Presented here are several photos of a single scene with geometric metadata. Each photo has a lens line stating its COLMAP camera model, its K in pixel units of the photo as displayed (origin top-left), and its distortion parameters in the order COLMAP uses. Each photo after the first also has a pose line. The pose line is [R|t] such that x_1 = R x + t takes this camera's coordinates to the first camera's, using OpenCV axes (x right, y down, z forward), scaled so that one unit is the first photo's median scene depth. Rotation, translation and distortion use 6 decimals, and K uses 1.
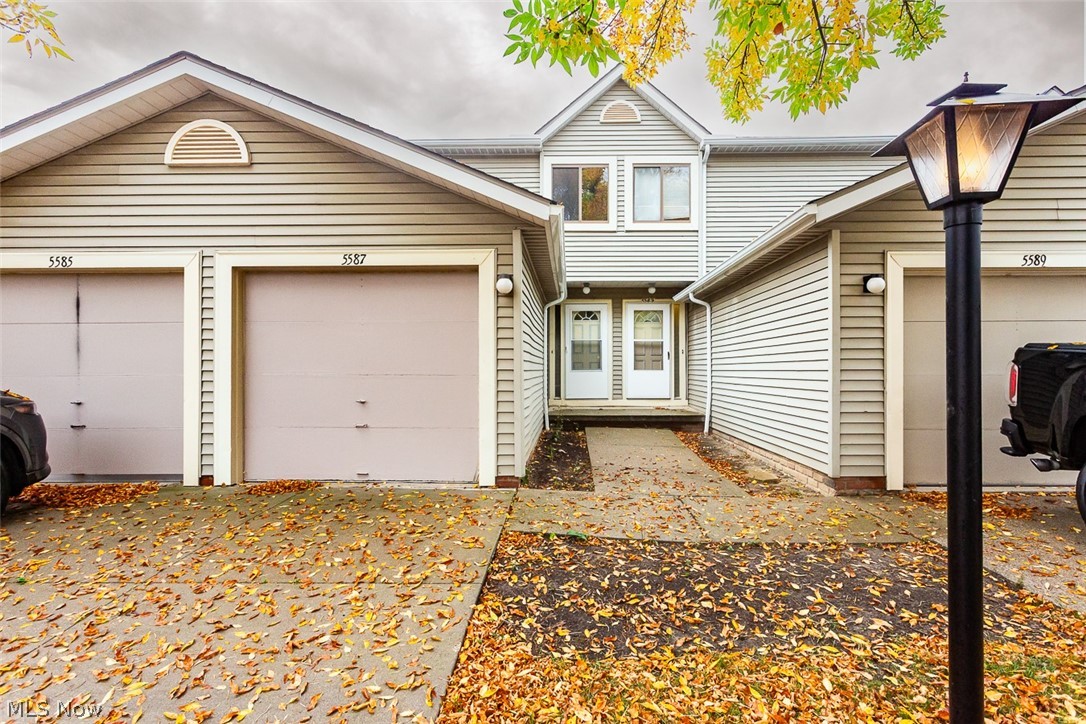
lens RADIAL K [[557.1, 0, 541.2], [0, 557.1, 366.9], [0, 0, 1]] dist [0.002024, 0.000494]
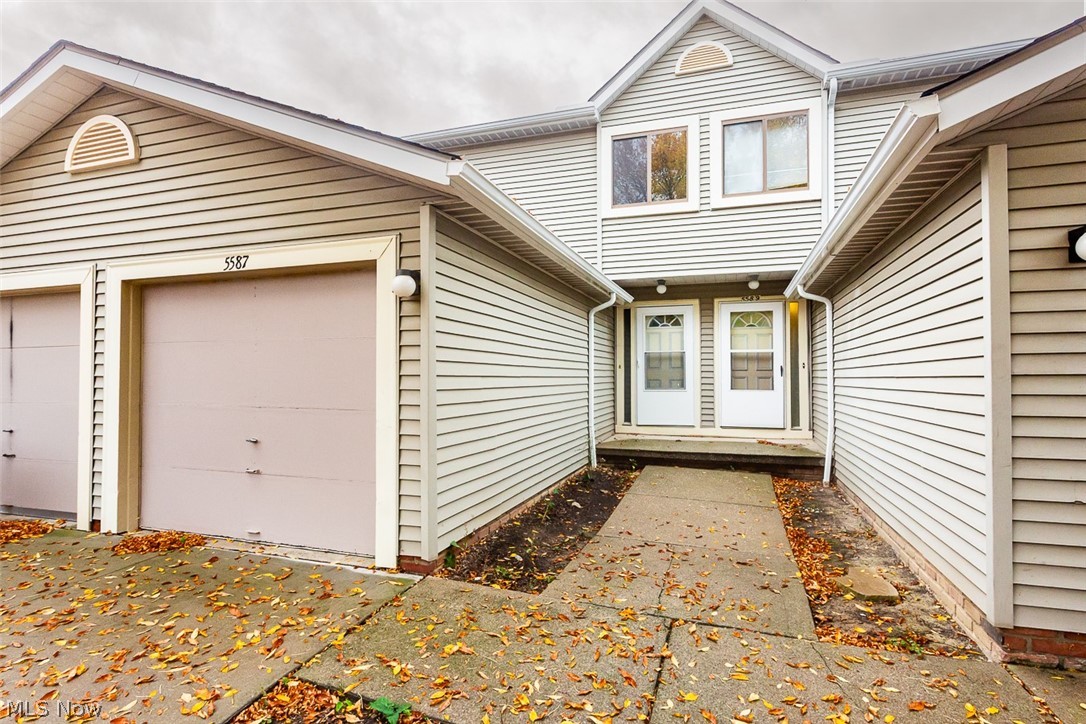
lens RADIAL K [[527.4, 0, 543.0], [0, 527.4, 362.0], [0, 0, 1]] dist [0.001023, 0.000110]
pose [[0.939642, -0.003215, -0.342145, 0.187236], [-0.002188, 0.999879, -0.015404, -0.022901], [0.342153, 0.015223, 0.939521, 0.249254]]
